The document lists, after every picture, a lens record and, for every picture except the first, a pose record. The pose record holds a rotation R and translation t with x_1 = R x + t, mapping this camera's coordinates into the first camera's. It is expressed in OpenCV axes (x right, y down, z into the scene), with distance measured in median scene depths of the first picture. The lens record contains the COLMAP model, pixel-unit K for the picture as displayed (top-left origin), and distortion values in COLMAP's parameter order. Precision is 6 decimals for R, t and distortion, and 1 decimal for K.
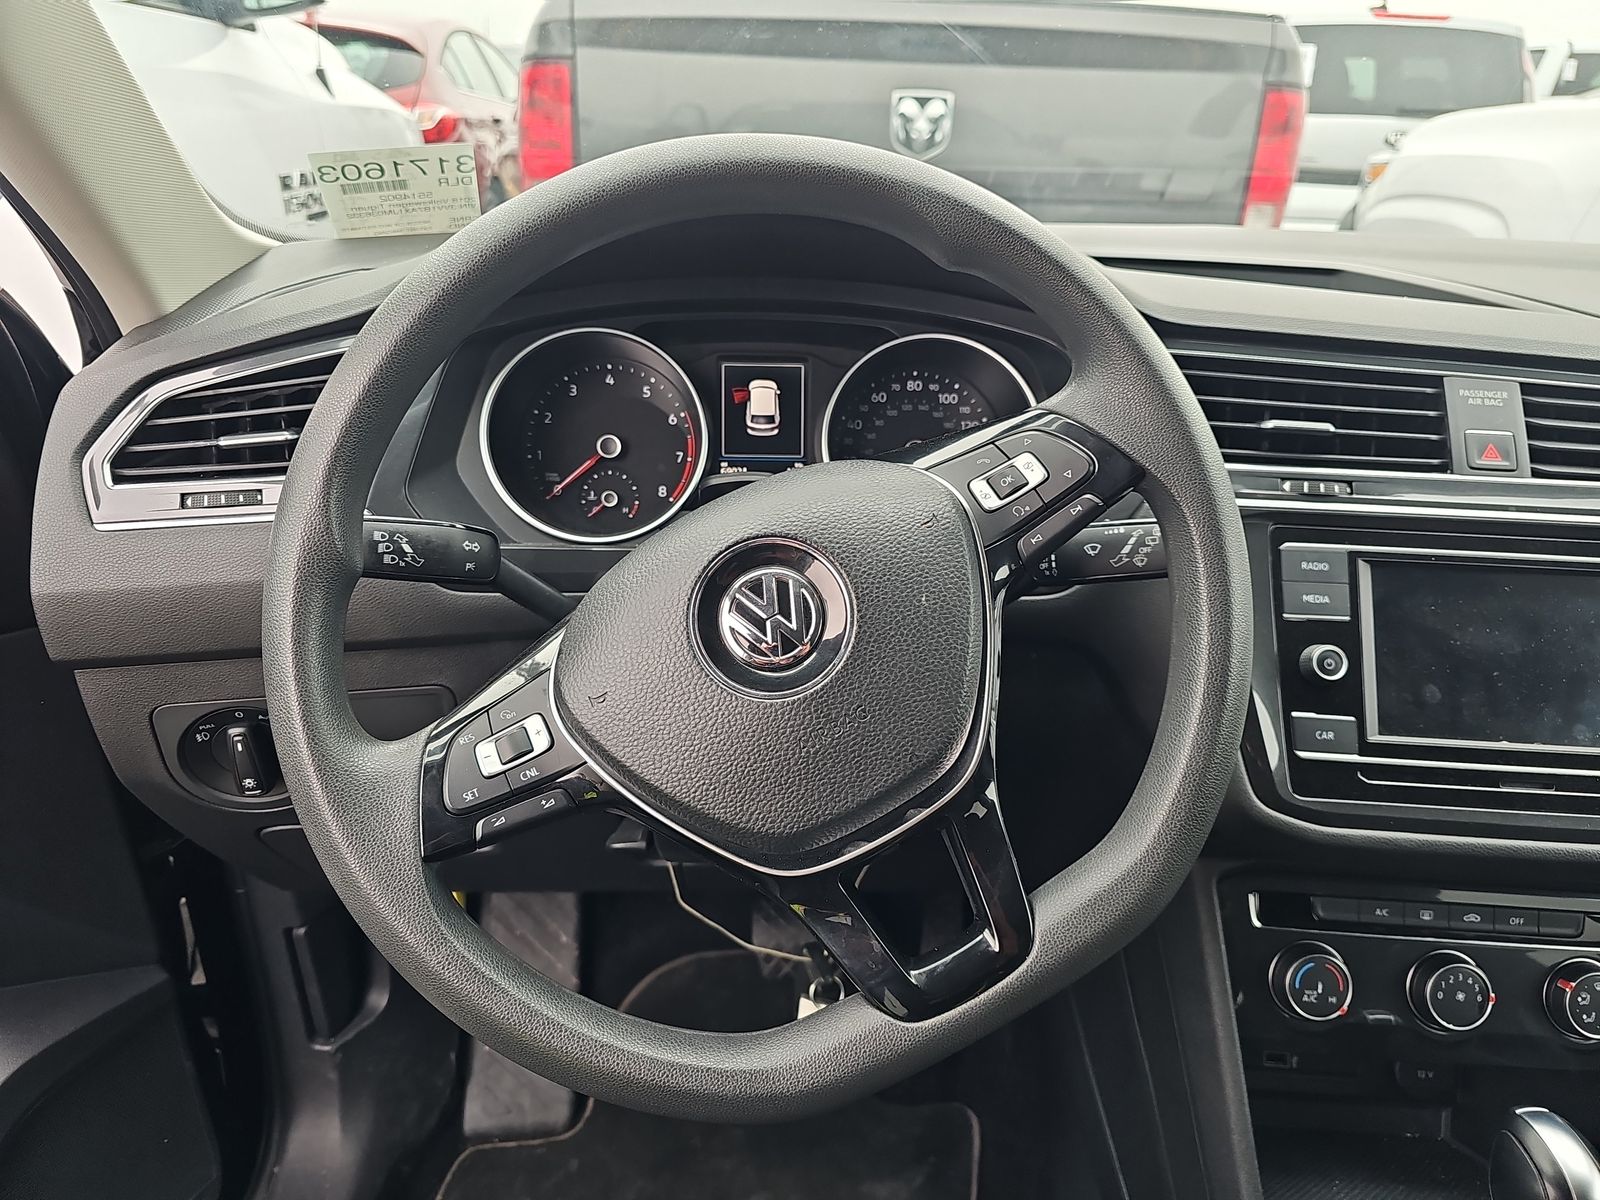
lens RADIAL K [[1052.9, 0, 802.2], [0, 1052.9, 627.7], [0, 0, 1]] dist [0.009555, -0.000553]
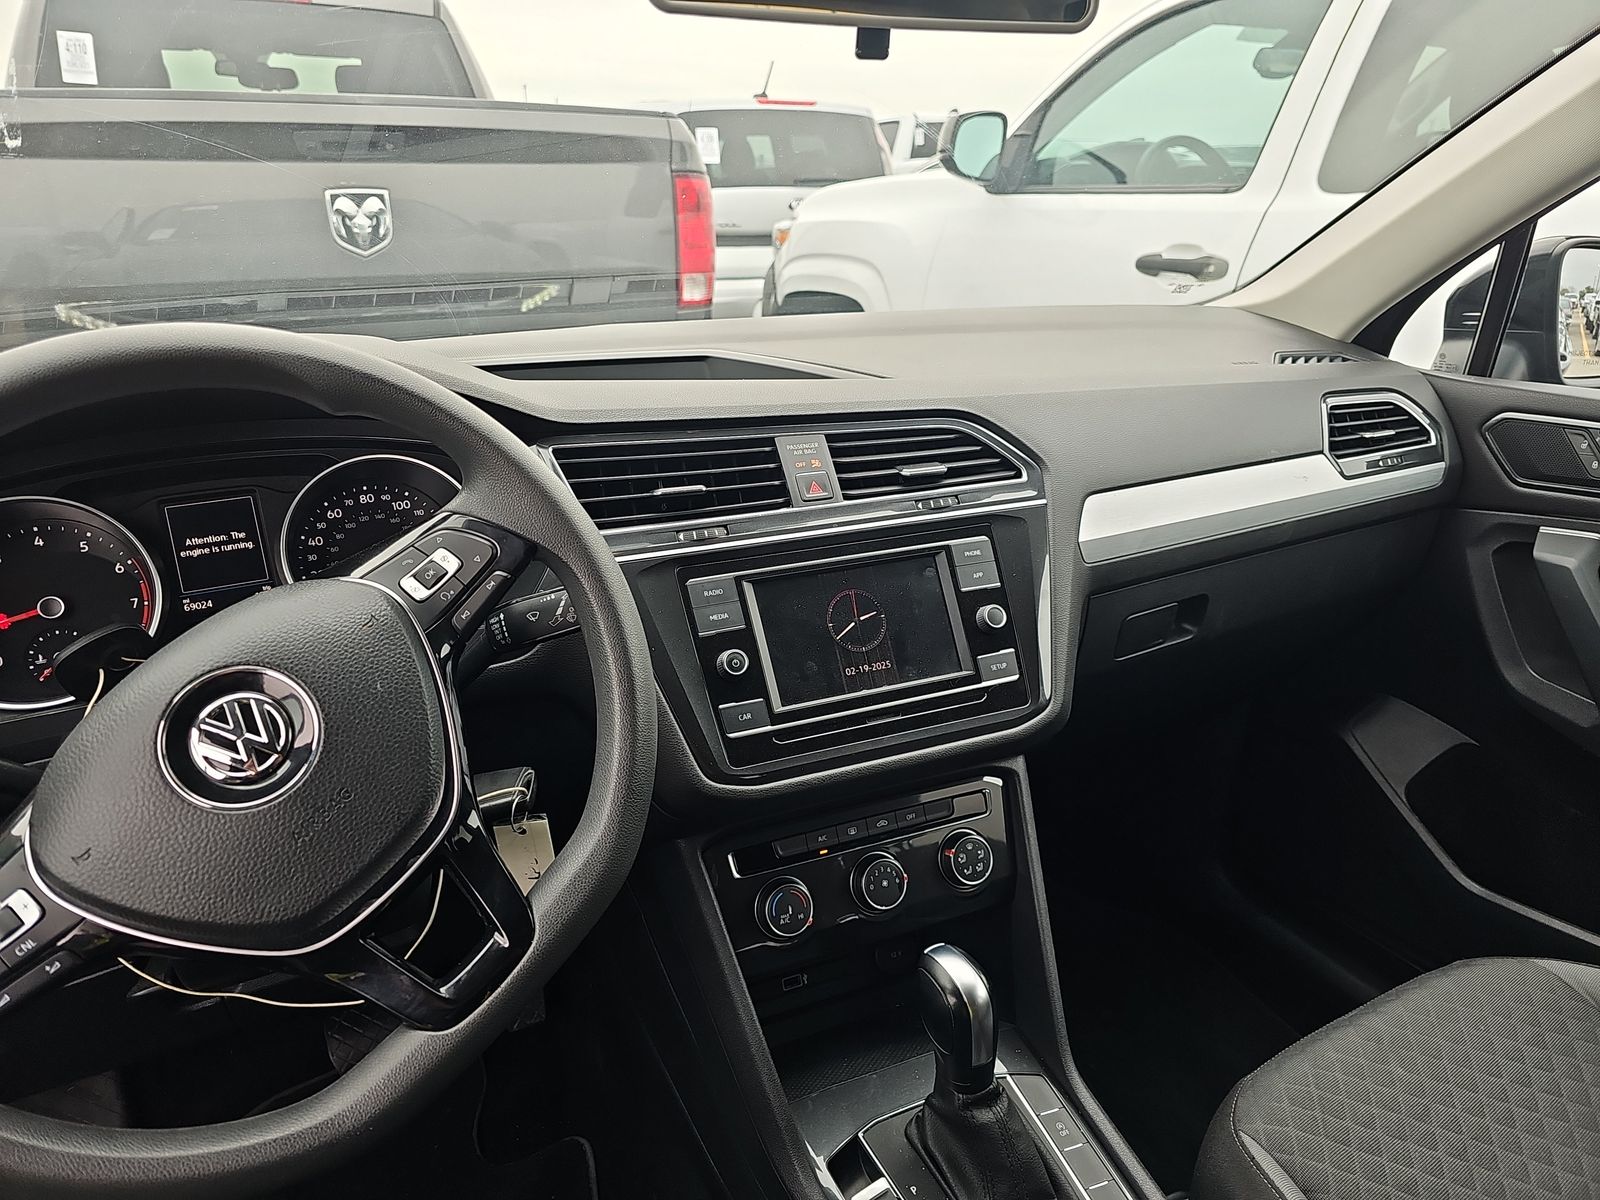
lens RADIAL K [[1054.0, 0, 800.0], [0, 1054.0, 600.0], [0, 0, 1]] dist [0.094011, -0.102359]
pose [[0.900703, -0.196166, 0.387625, 0.070759], [0.223893, 0.974234, -0.027217, 0.009771], [-0.372298, 0.111301, 0.921415, -0.236463]]
